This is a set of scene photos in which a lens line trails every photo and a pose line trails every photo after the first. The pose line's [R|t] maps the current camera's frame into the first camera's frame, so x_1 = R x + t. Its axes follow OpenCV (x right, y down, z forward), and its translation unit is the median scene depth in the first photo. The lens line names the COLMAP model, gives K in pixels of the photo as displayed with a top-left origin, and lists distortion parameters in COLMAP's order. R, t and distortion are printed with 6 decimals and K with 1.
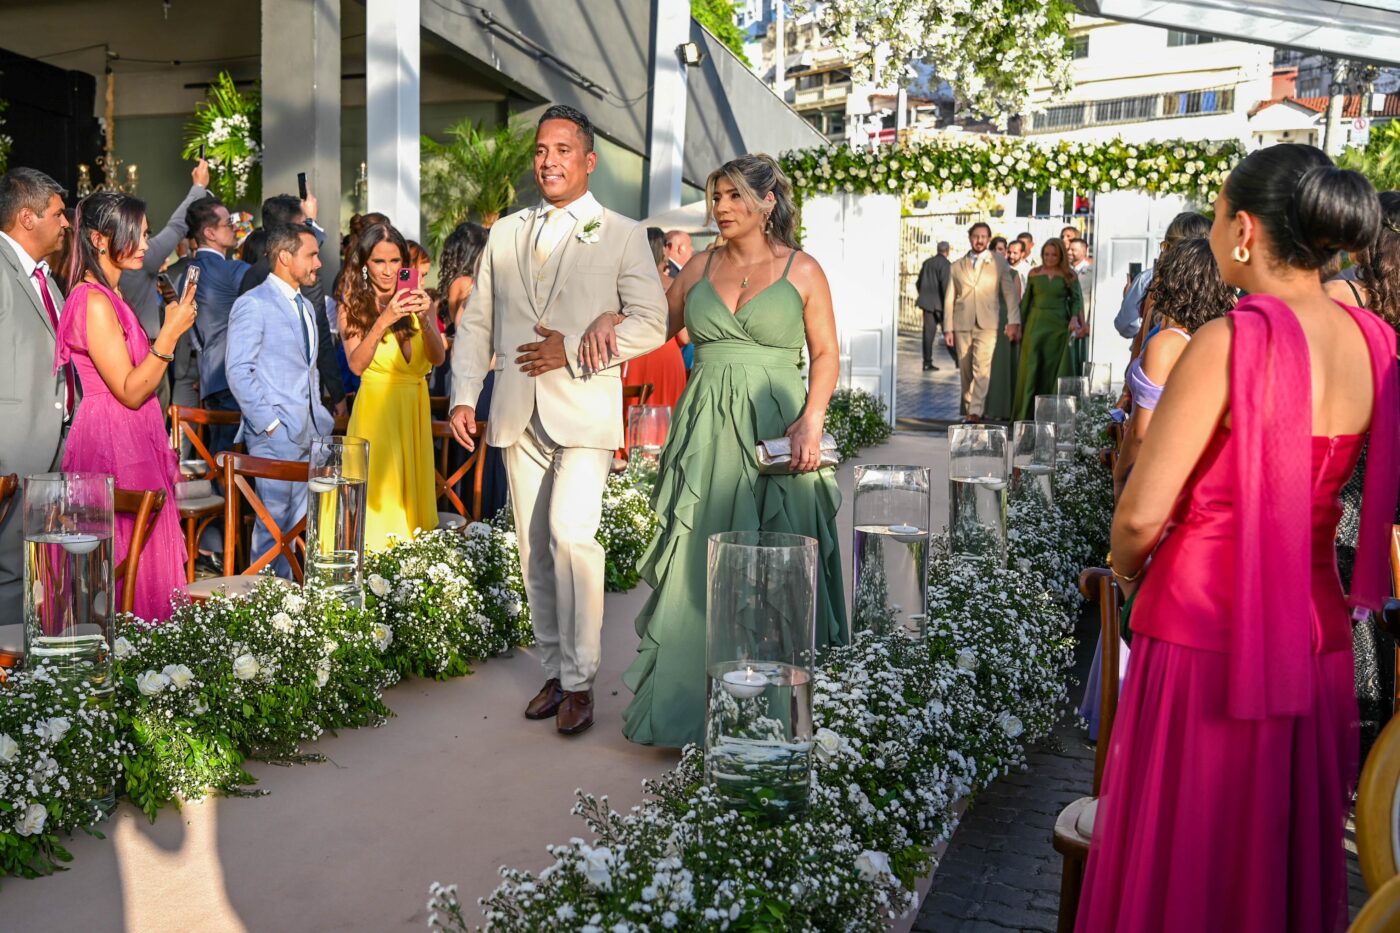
lens RADIAL K [[1506.7, 0, 602.3], [0, 1506.7, 452.3], [0, 0, 1]] dist [0.001295, -0.016566]
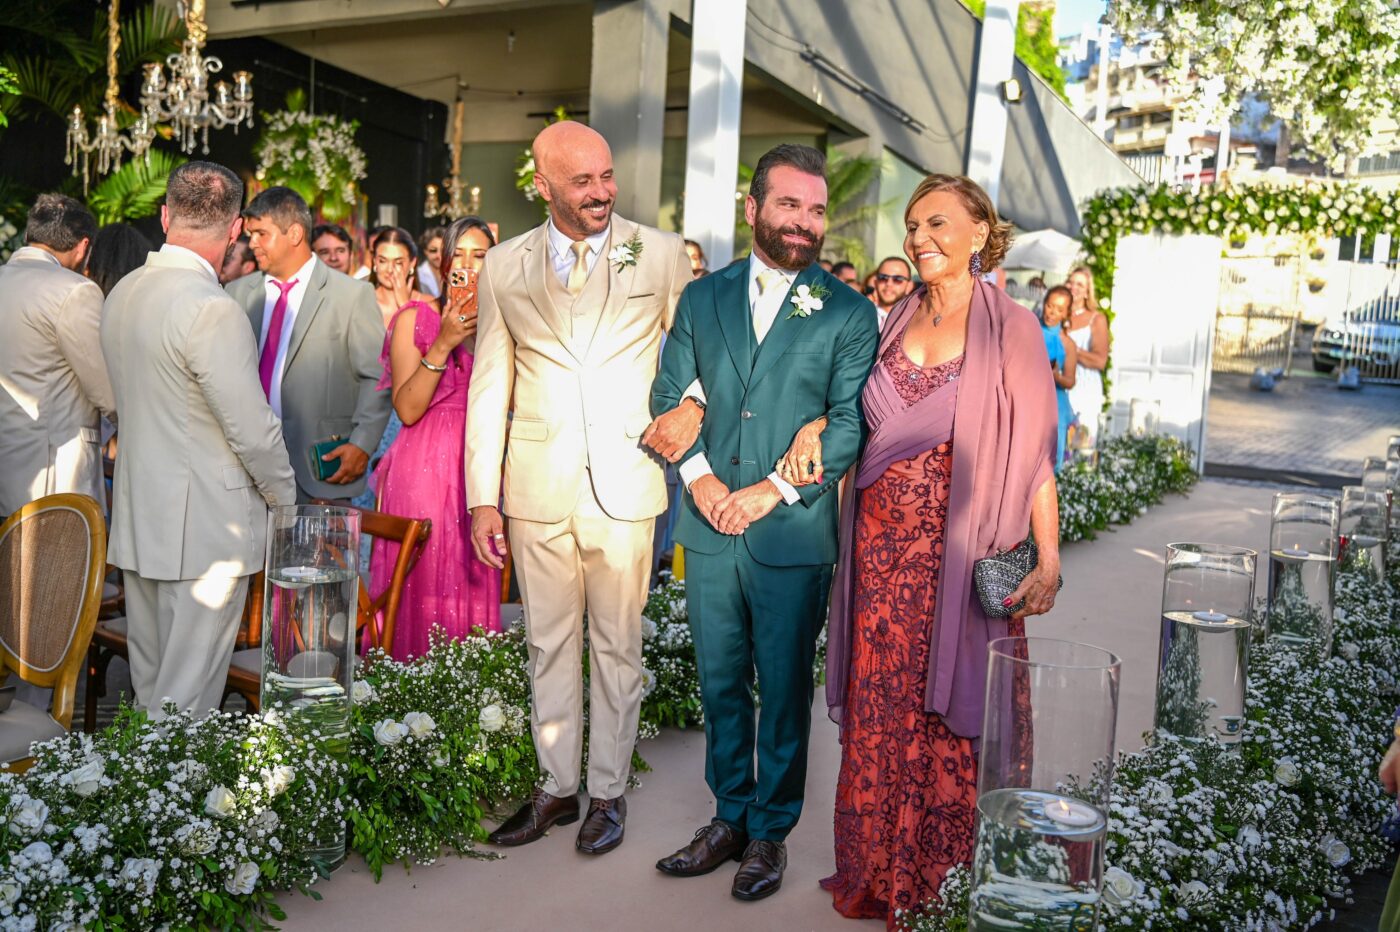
lens RADIAL K [[1370.5, 0, 702.9], [0, 1370.5, 467.0], [0, 0, 1]] dist [0.007465, -0.004411]
pose [[0.987215, 0.054179, -0.149904, 0.013407], [-0.053181, 0.998528, 0.010665, -0.025177], [0.150261, -0.002556, 0.988643, 0.131064]]
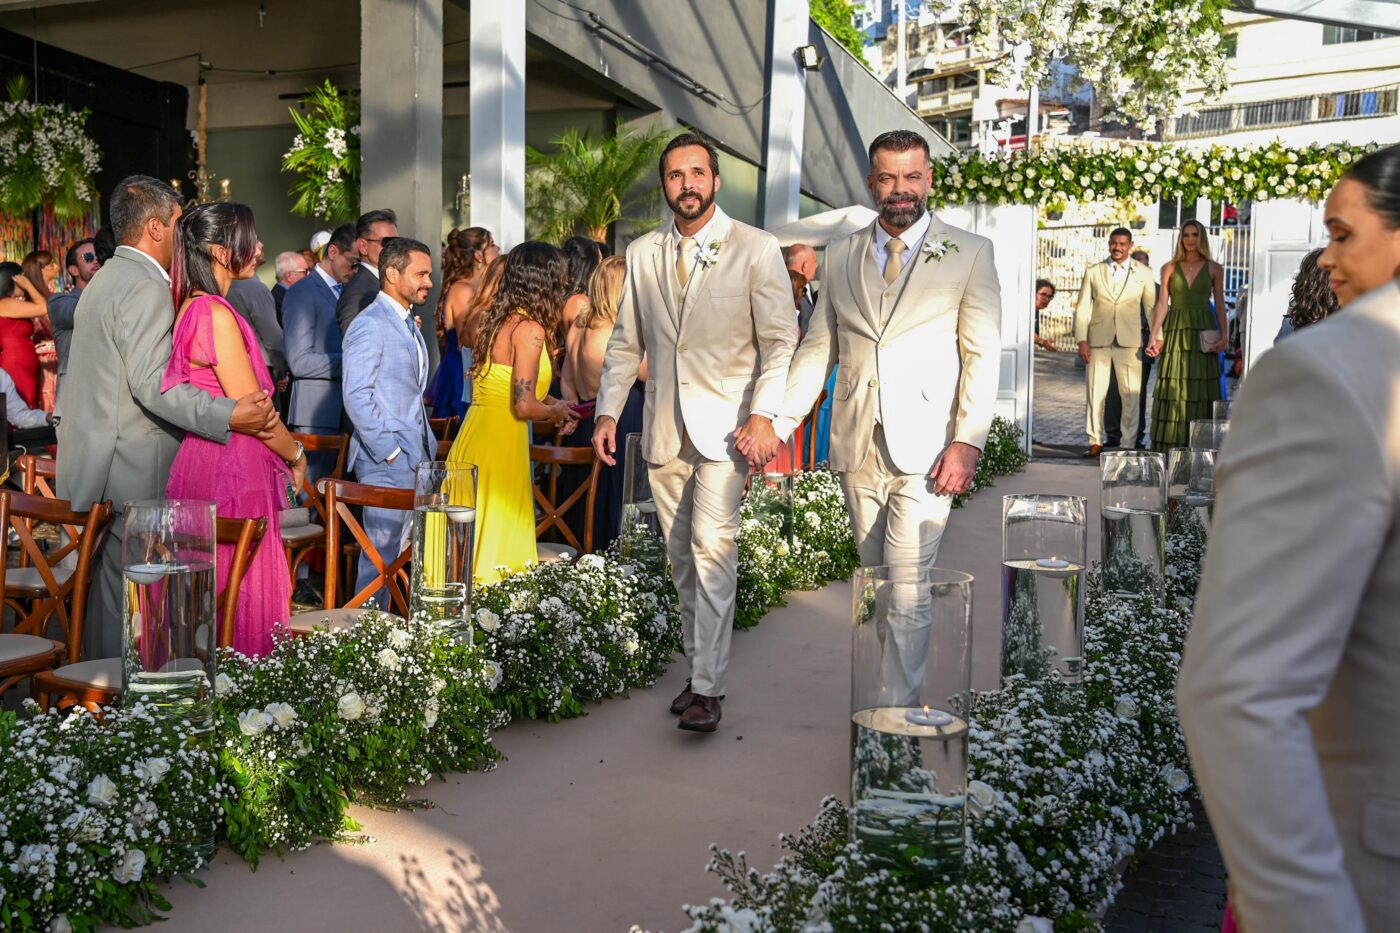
lens RADIAL K [[1589.6, 0, 618.4], [0, 1589.6, 461.5], [0, 0, 1]] dist [0.003292, -0.013271]
pose [[0.998451, 0.002757, -0.055561, -0.011743], [-0.003410, 0.999926, -0.011659, 0.000208], [0.055525, 0.011830, 0.998387, 0.010855]]
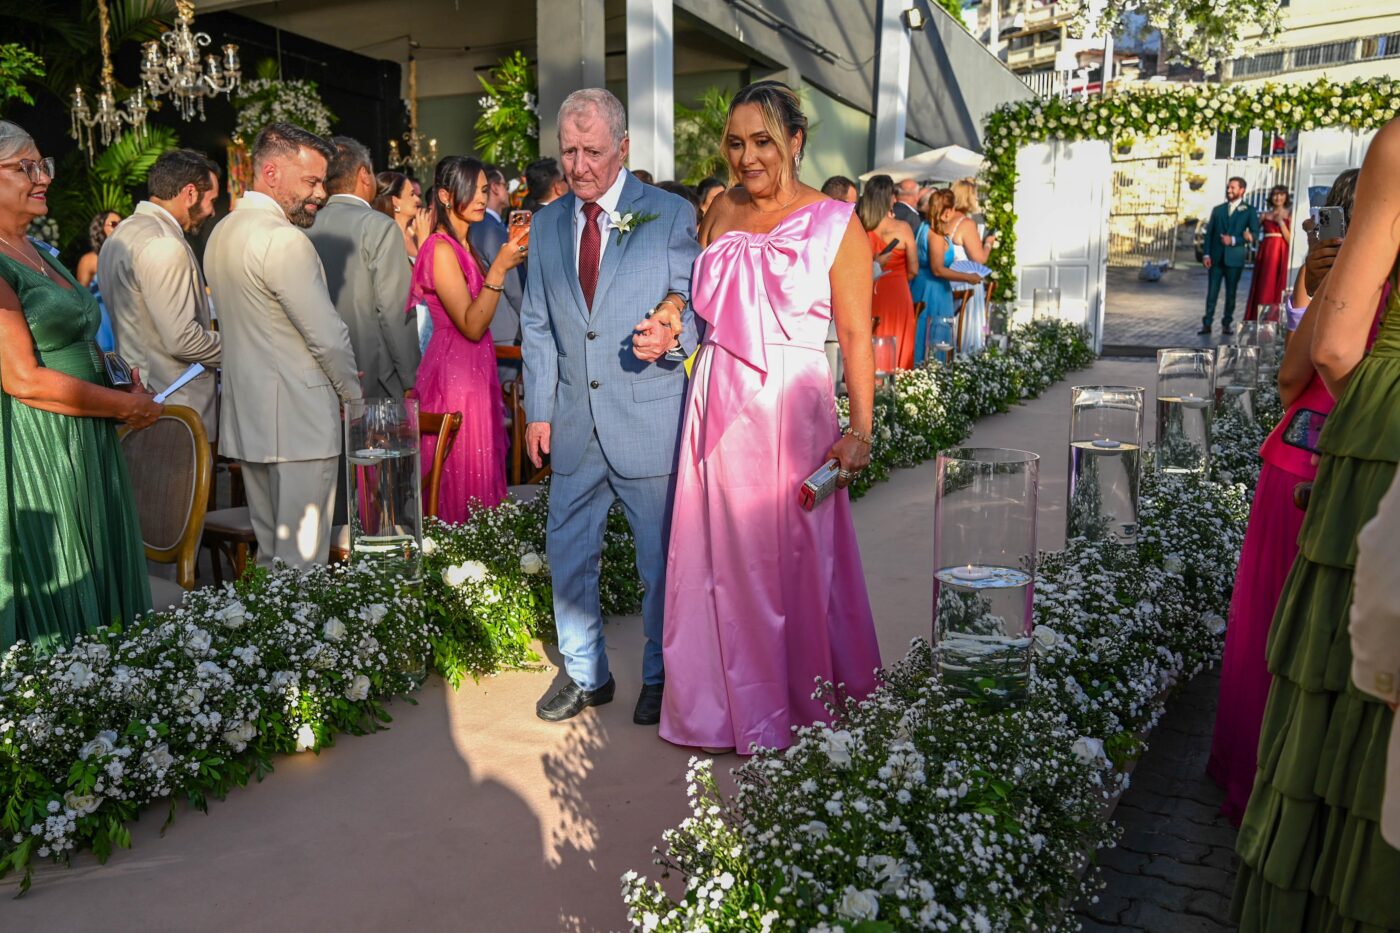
lens RADIAL K [[1267.3, 0, 643.6], [0, 1267.3, 500.5], [0, 0, 1]] dist [0.006931, -0.012763]
pose [[0.989436, 0.004226, -0.144911, -0.004828], [0.009418, 0.995590, 0.093339, 0.001750], [0.144666, -0.093718, 0.985032, 0.033328]]
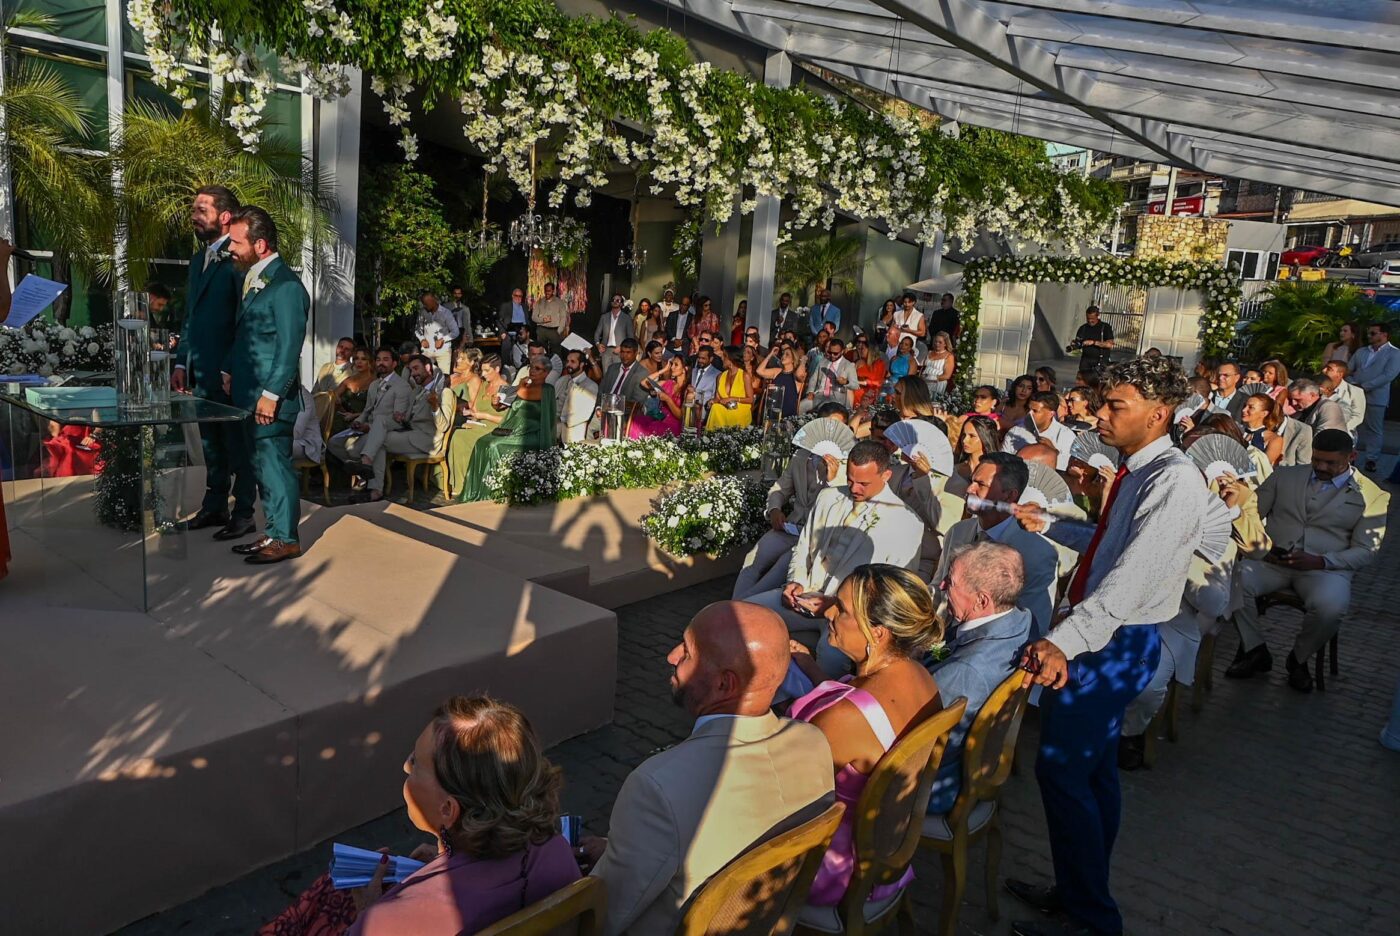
lens RADIAL K [[1063.0, 0, 697.5], [0, 1063.0, 467.7], [0, 0, 1]] dist [0.164660, -0.001336]
pose [[0.965776, 0.097903, -0.240190, 0.274816], [-0.083326, 0.994051, 0.070136, -0.006302], [0.245627, -0.047721, 0.968189, -0.831138]]
